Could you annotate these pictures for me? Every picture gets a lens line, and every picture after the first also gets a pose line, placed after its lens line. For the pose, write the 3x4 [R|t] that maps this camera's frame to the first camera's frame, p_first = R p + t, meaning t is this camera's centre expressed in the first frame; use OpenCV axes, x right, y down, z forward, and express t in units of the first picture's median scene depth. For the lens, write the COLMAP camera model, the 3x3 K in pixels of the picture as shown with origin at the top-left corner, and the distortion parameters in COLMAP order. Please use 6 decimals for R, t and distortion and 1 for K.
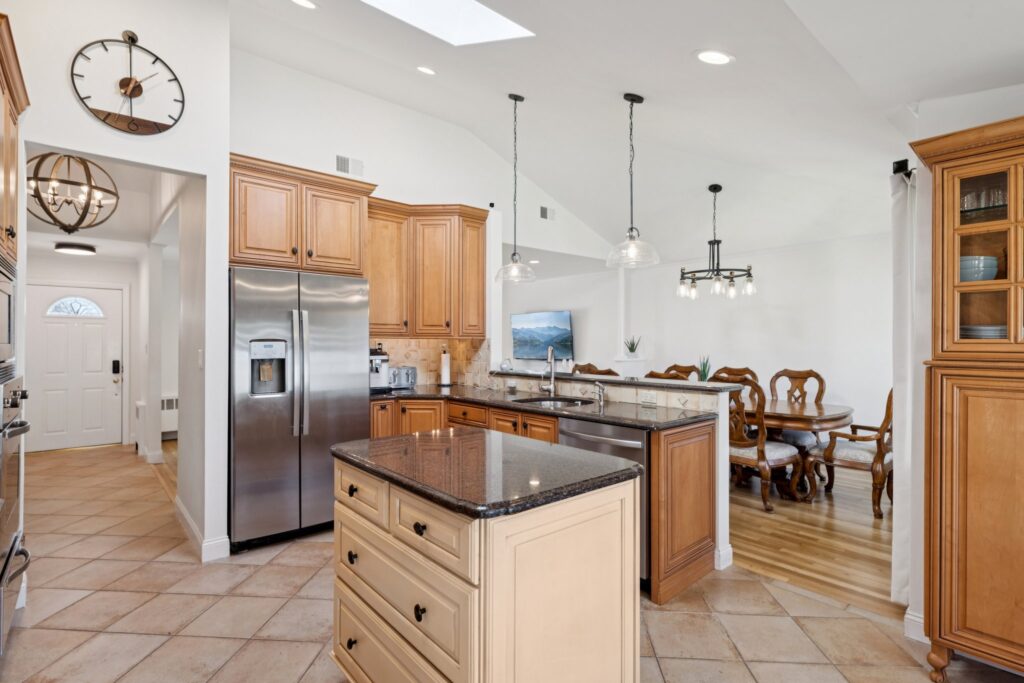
lens RADIAL K [[495.1, 0, 509.5], [0, 495.1, 342.3], [0, 0, 1]] dist [0.011812, -0.003364]
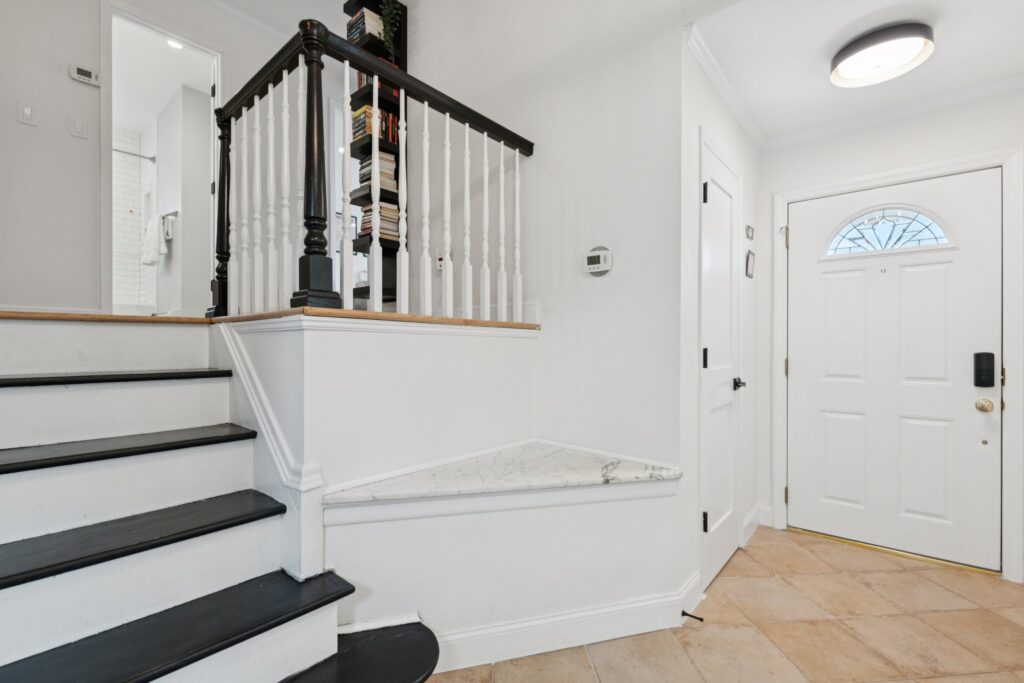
lens RADIAL K [[468.8, 0, 508.6], [0, 468.8, 348.3], [0, 0, 1]] dist [0.009869, -0.004628]
pose [[0.170352, 0.002644, -0.985380, -0.716144], [0.000509, 0.999996, 0.002772, 0.045674], [0.985383, -0.000974, 0.170350, 0.835698]]
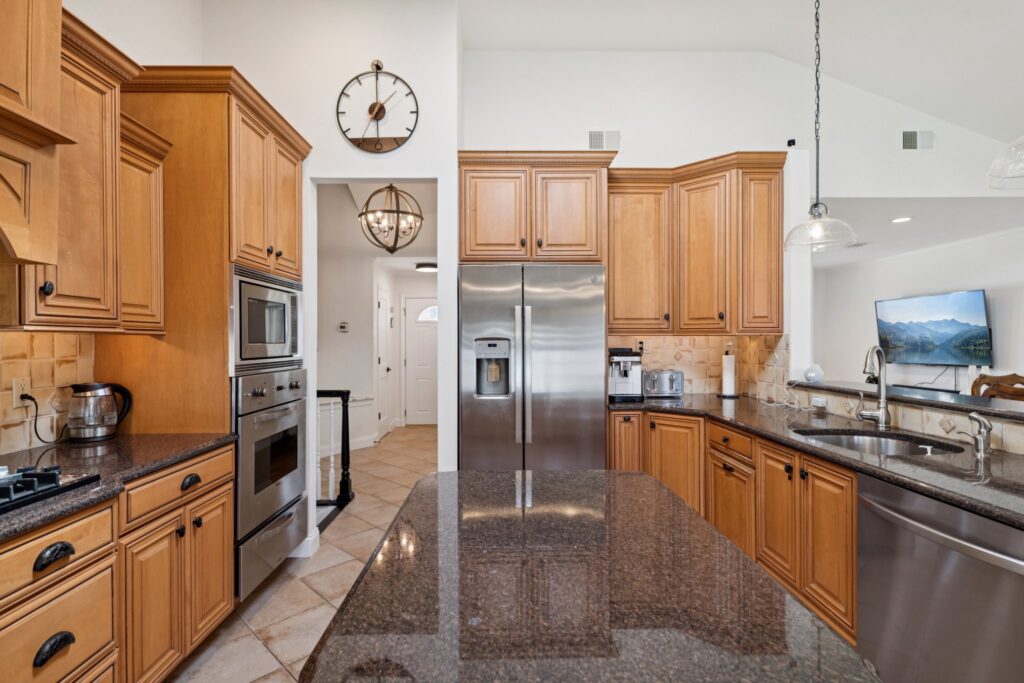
lens RADIAL K [[495.1, 0, 507.5], [0, 495.1, 341.8], [0, 0, 1]] dist [0.011812, -0.003364]
pose [[0.771451, -0.003207, -0.636281, 0.100575], [0.004228, 0.999991, 0.000086, 0.001047], [0.636275, -0.002757, 0.771458, 0.205191]]
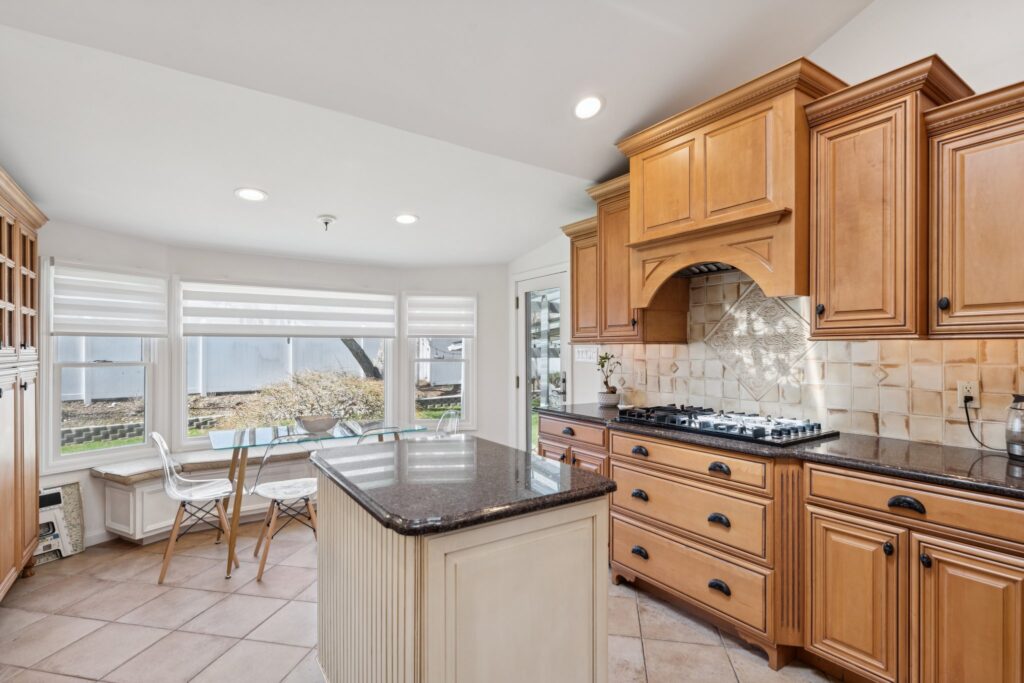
lens RADIAL K [[495.1, 0, 498.1], [0, 495.1, 349.0], [0, 0, 1]] dist [0.011812, -0.003364]
pose [[-0.991581, 0.000399, 0.129484, -0.117299], [-0.000086, 0.999993, -0.003736, 0.002487], [-0.129484, -0.003716, -0.991575, 0.772732]]
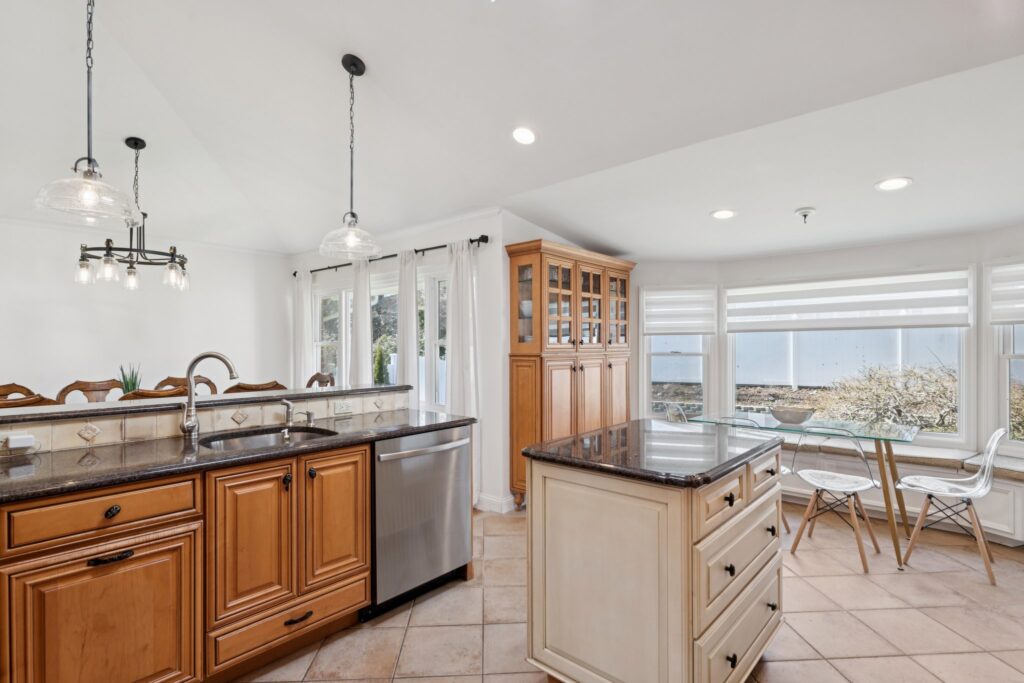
lens RADIAL K [[495.1, 0, 511.4], [0, 495.1, 341.2], [0, 0, 1]] dist [0.011812, -0.003364]
pose [[-0.130723, 0.009778, 0.991371, -0.459153], [0.005668, 0.999942, -0.009115, 0.001951], [-0.991403, 0.004428, -0.130771, 0.588343]]
